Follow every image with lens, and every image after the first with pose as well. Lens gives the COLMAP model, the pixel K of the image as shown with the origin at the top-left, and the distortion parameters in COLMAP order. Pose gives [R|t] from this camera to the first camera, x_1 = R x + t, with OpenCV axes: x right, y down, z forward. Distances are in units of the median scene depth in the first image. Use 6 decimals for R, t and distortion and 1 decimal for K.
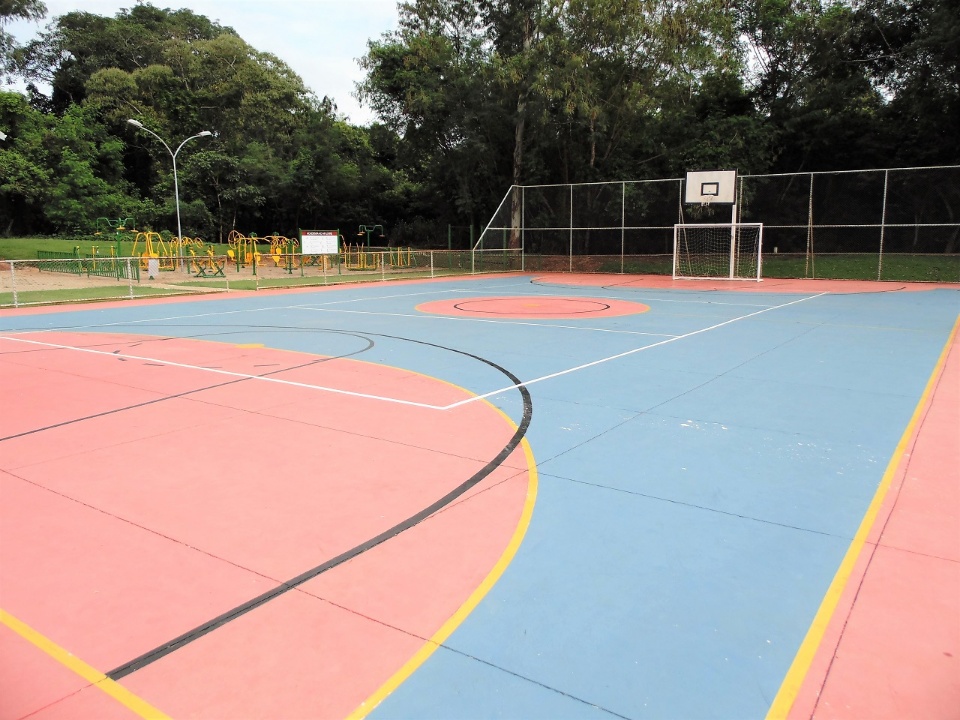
lens RADIAL K [[706.2, 0, 480.6], [0, 706.2, 359.0], [0, 0, 1]] dist [-0.024431, 0.005901]
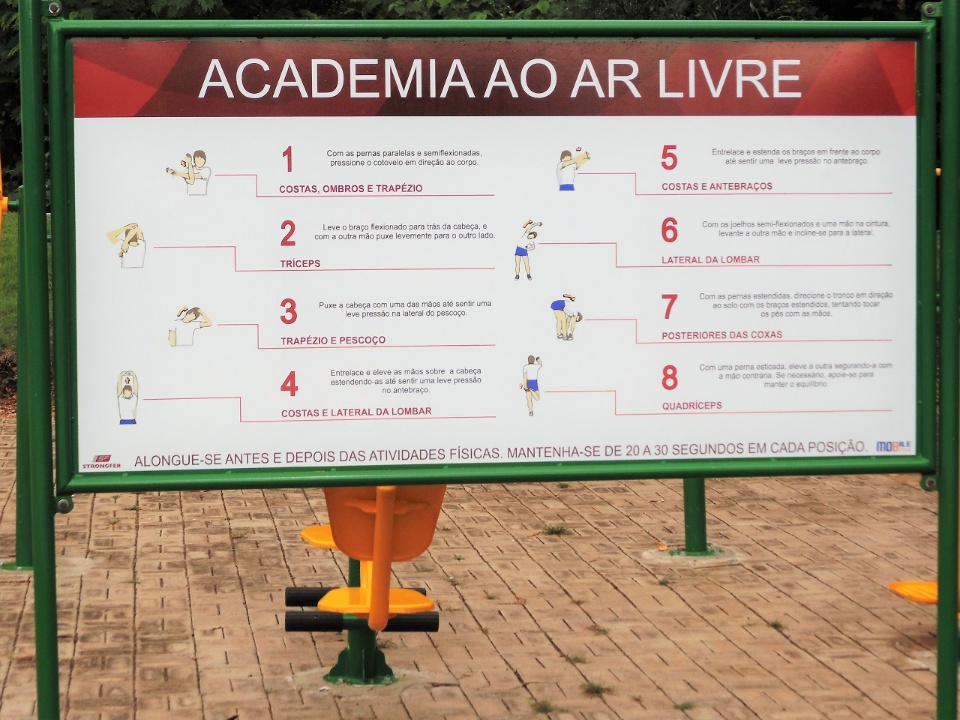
lens RADIAL K [[2356.7, 0, 480.2], [0, 2356.7, 360.6], [0, 0, 1]] dist [-0.030291, 0.000000]
pose [[0.685065, 0.043696, -0.727171, -0.063037], [-0.113451, 0.992420, -0.047247, -0.097262], [0.719594, 0.114865, 0.684829, 0.577870]]
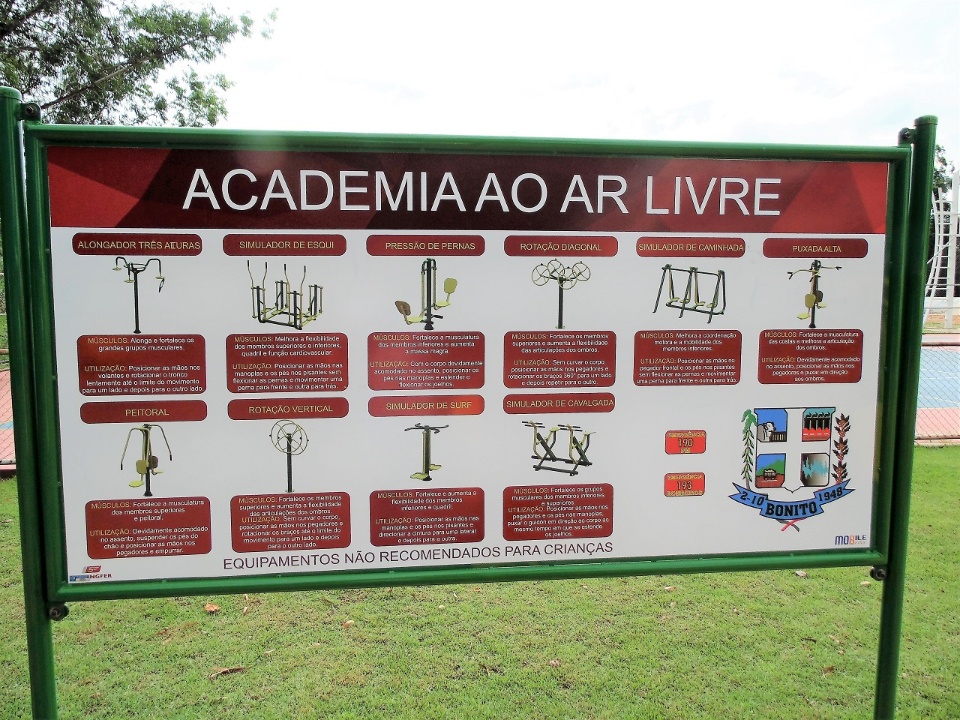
lens RADIAL K [[706.2, 0, 475.4], [0, 706.2, 354.9], [0, 0, 1]] dist [-0.024431, 0.005901]
pose [[0.667000, 0.081017, -0.740640, -0.123428], [-0.122937, 0.992412, -0.002156, -0.108890], [0.734845, 0.092490, 0.671899, 0.635111]]
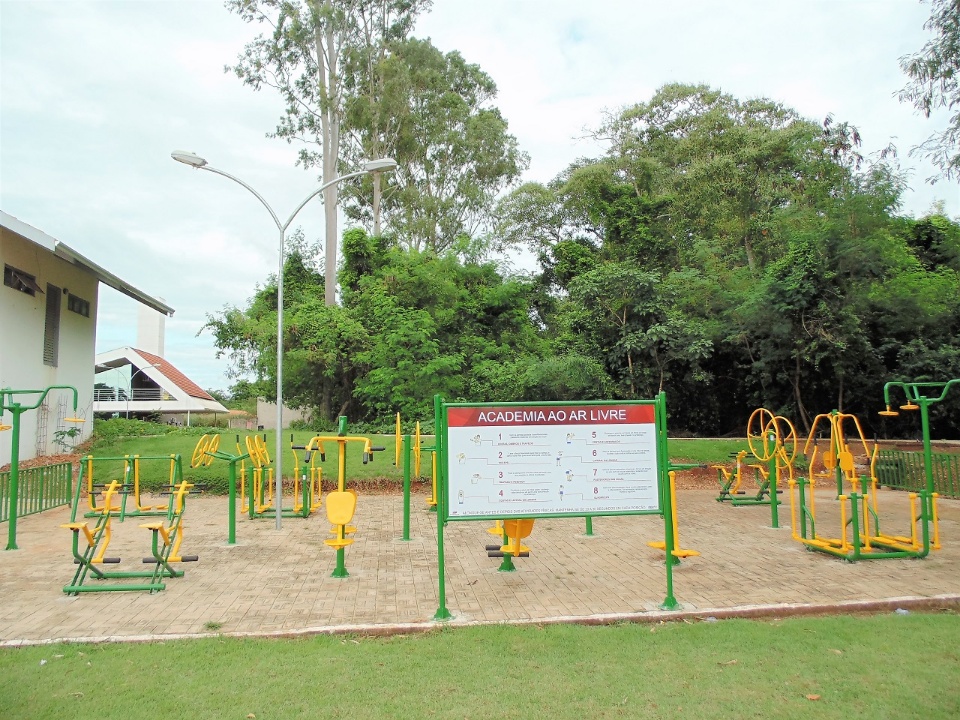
lens RADIAL K [[706.2, 0, 481.2], [0, 706.2, 362.7], [0, 0, 1]] dist [-0.024431, 0.005901]
pose [[0.670020, -0.077459, -0.738291, -0.051861], [-0.105966, 0.974377, -0.198395, -0.097624], [0.734741, 0.211162, 0.644644, 0.552427]]
